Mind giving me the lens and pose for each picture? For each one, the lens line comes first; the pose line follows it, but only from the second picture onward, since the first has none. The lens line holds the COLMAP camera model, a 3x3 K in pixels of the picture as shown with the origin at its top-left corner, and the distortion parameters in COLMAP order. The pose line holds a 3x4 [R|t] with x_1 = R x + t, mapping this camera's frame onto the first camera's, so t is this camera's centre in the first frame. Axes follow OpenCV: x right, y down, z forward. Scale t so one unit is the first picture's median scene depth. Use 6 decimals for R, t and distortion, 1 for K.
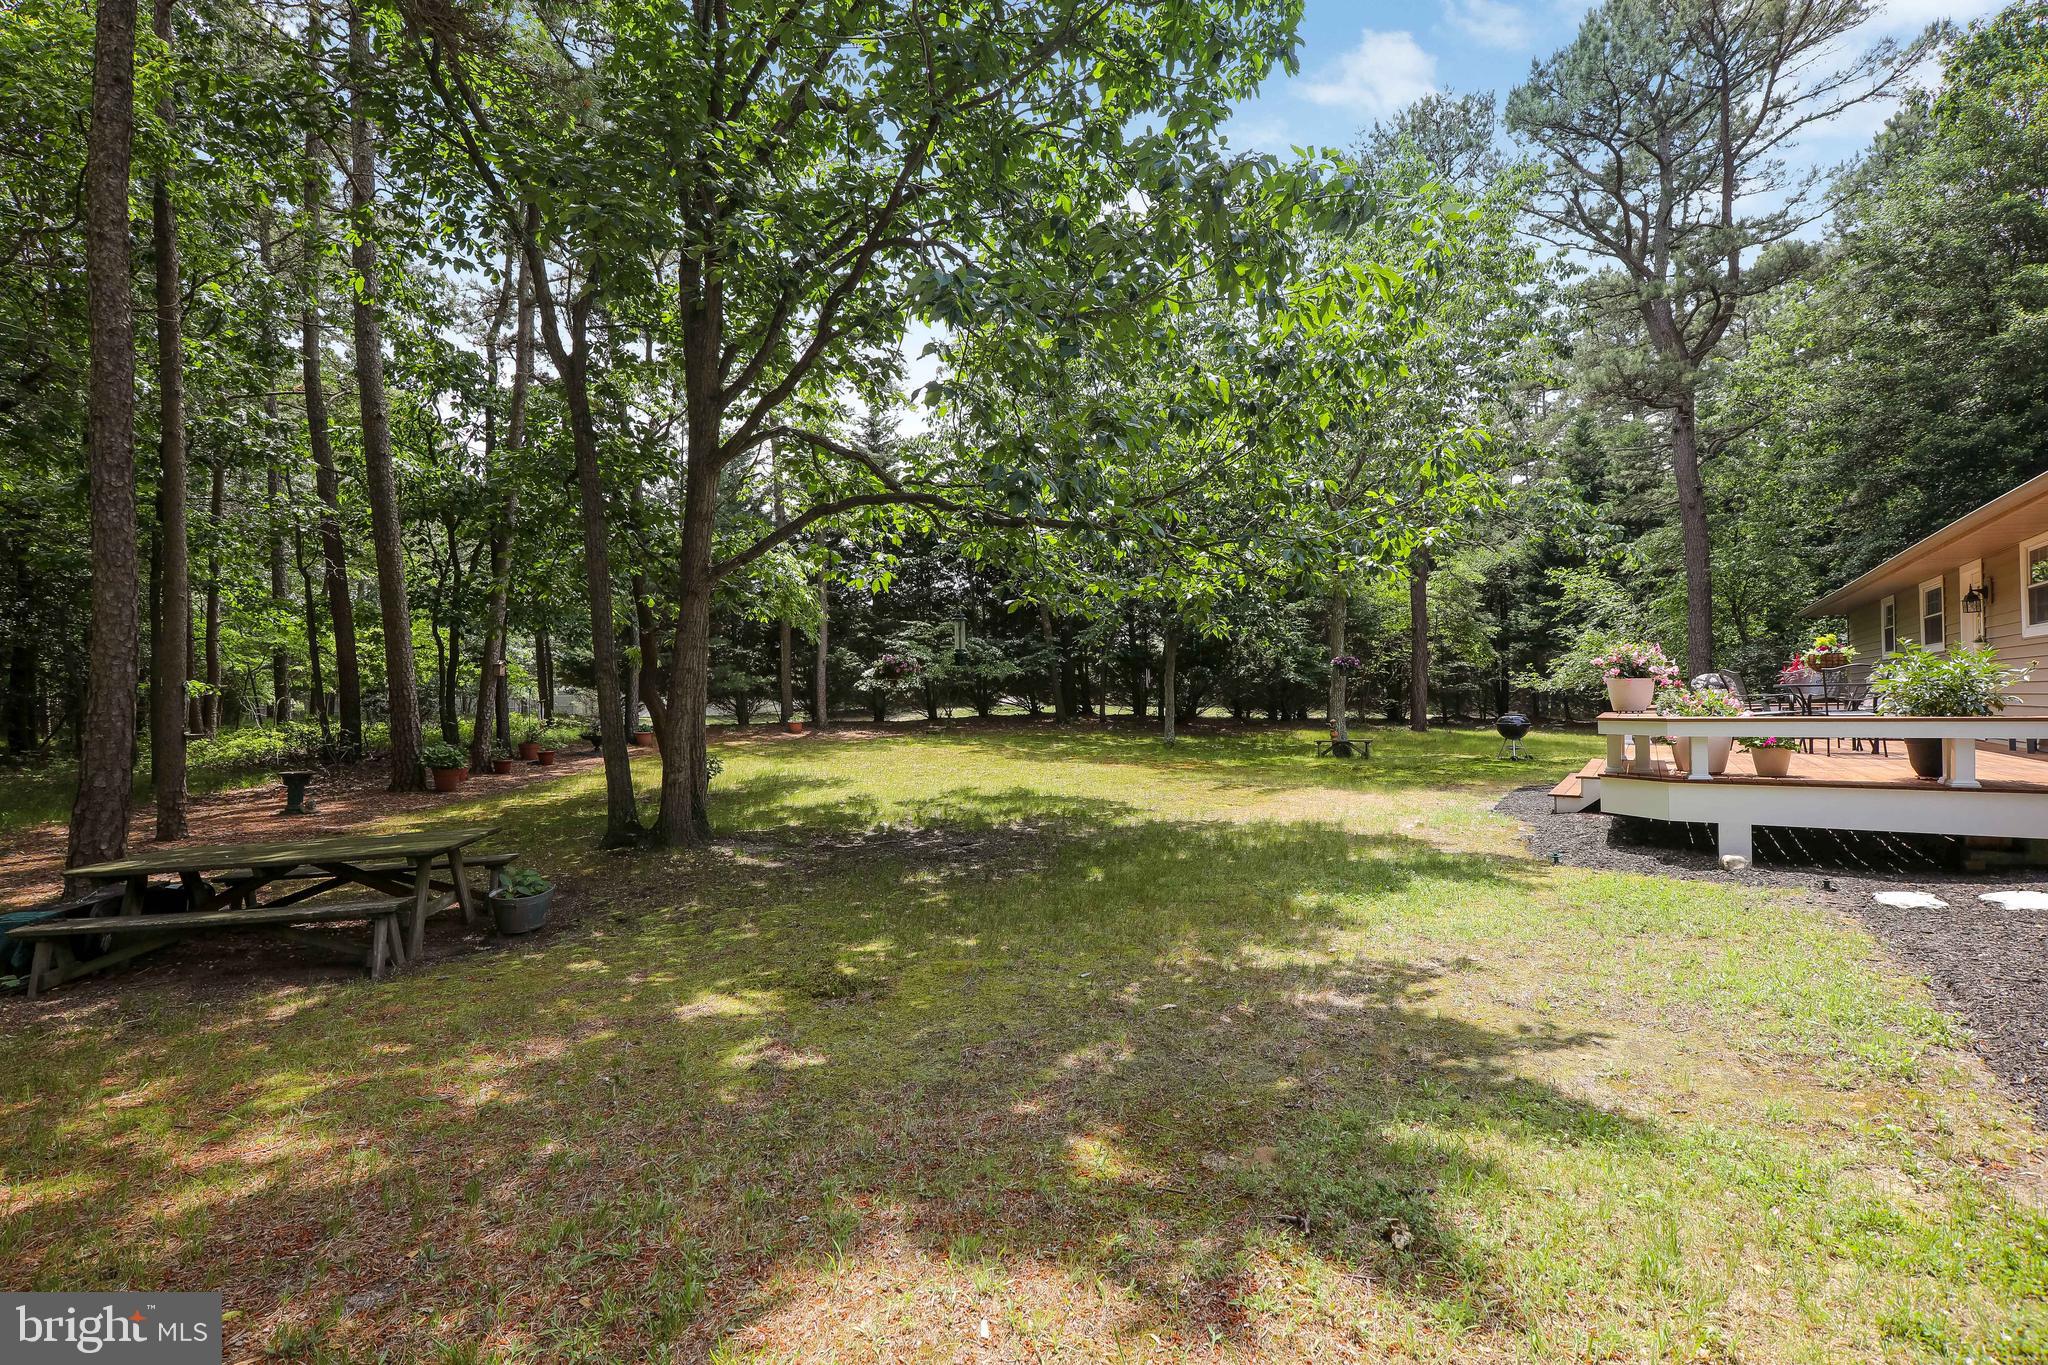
lens RADIAL K [[939.4, 0, 1001.9], [0, 939.4, 688.6], [0, 0, 1]] dist [-0.018023, 0.000244]
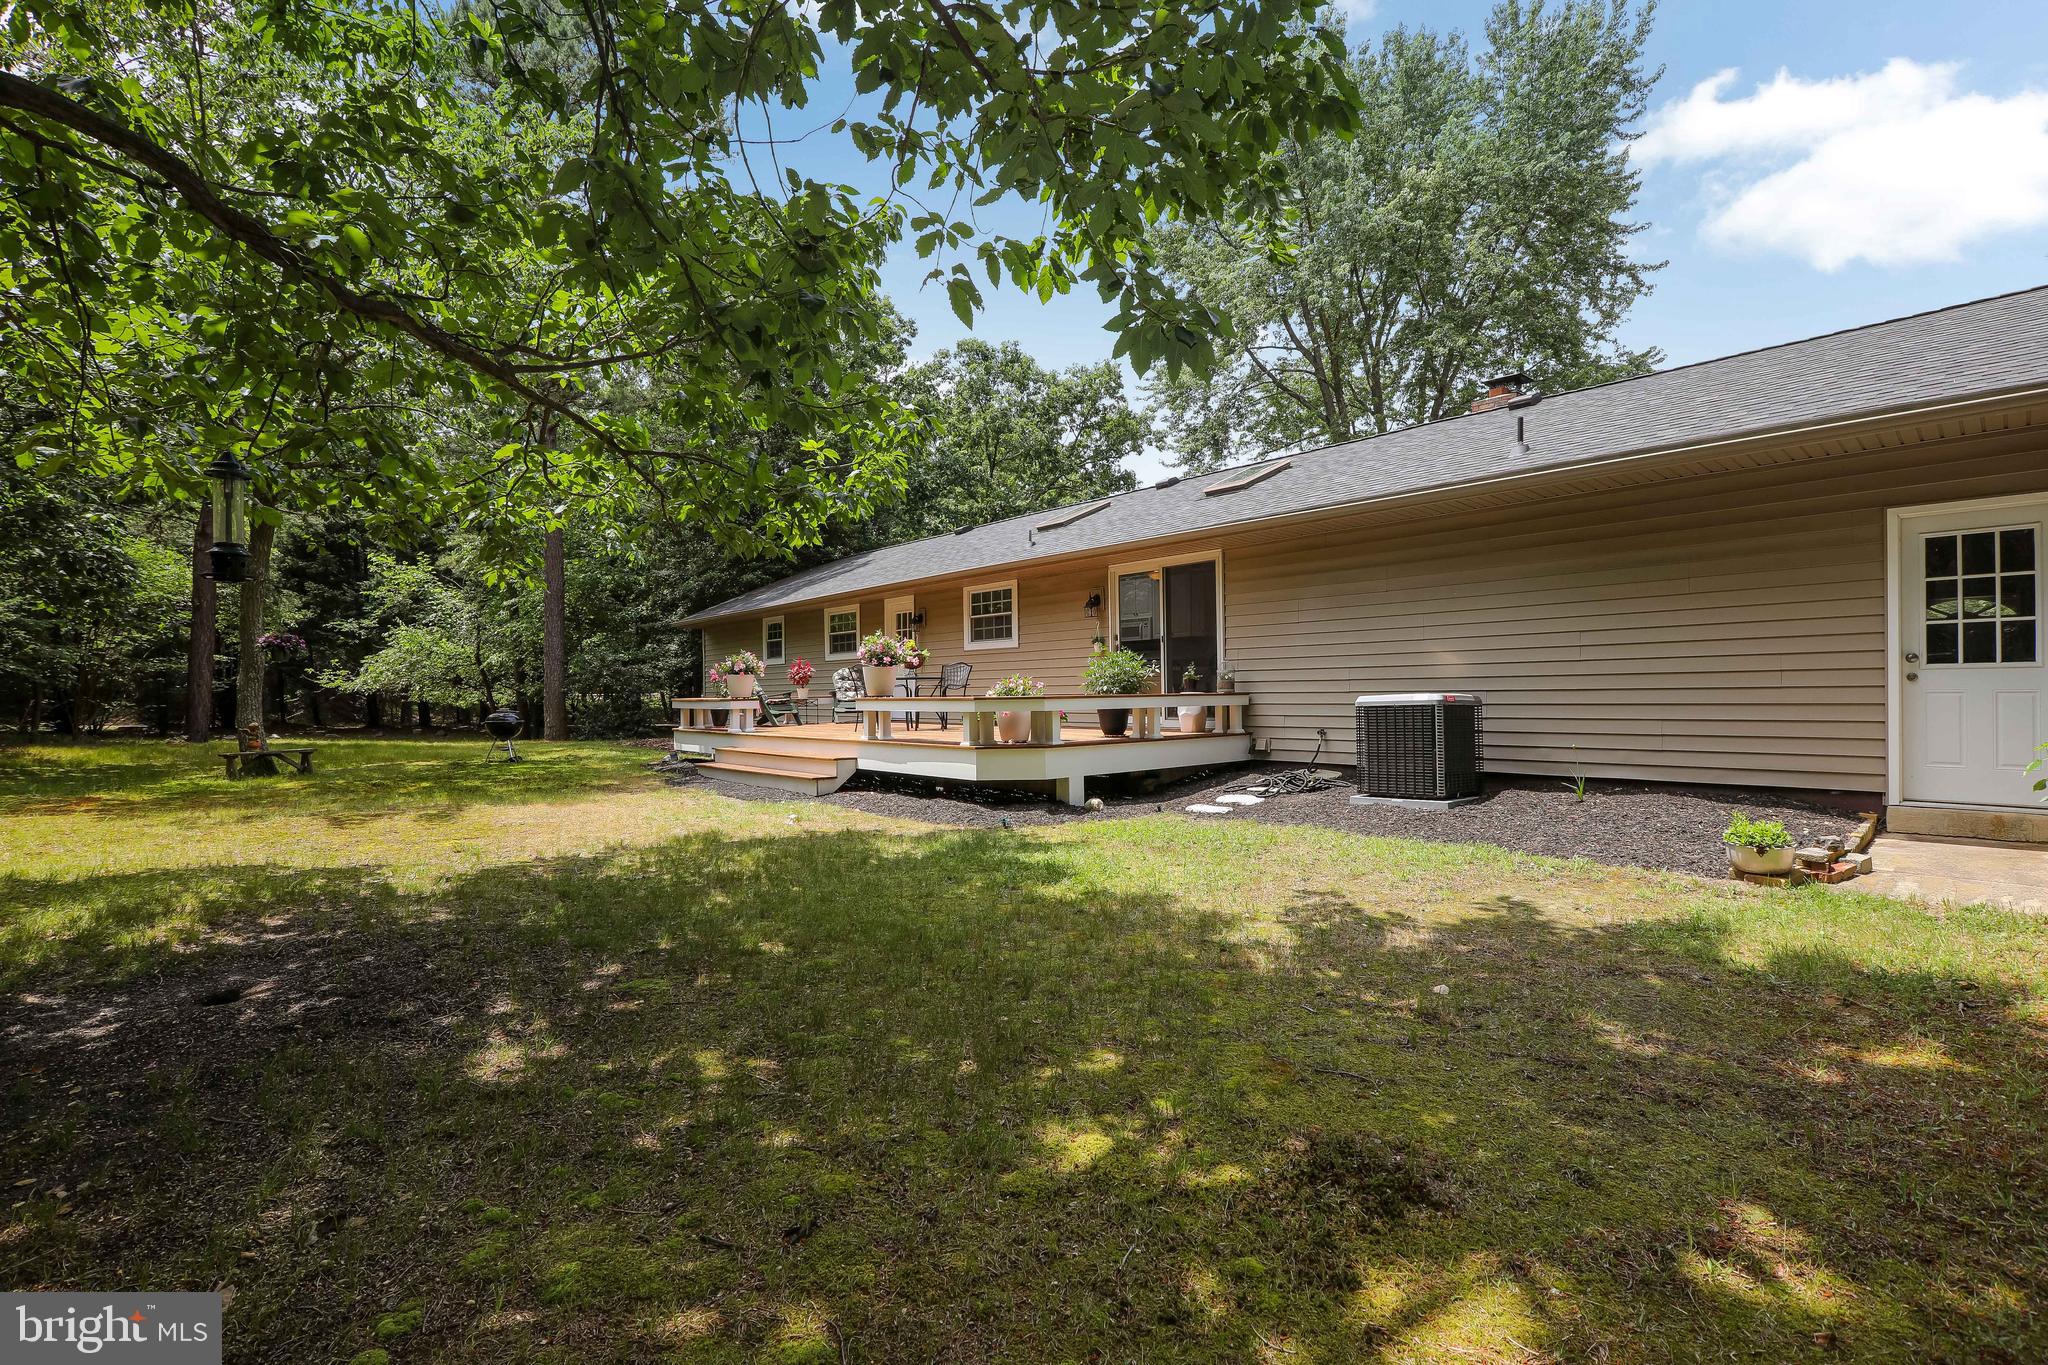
lens RADIAL K [[939.4, 0, 1008.9], [0, 939.4, 685.0], [0, 0, 1]] dist [-0.018023, 0.000244]
pose [[0.238671, 0.016718, 0.970957, -0.723454], [-0.004191, 0.999860, -0.016185, 0.052449], [-0.971091, -0.000207, 0.238708, 1.062407]]
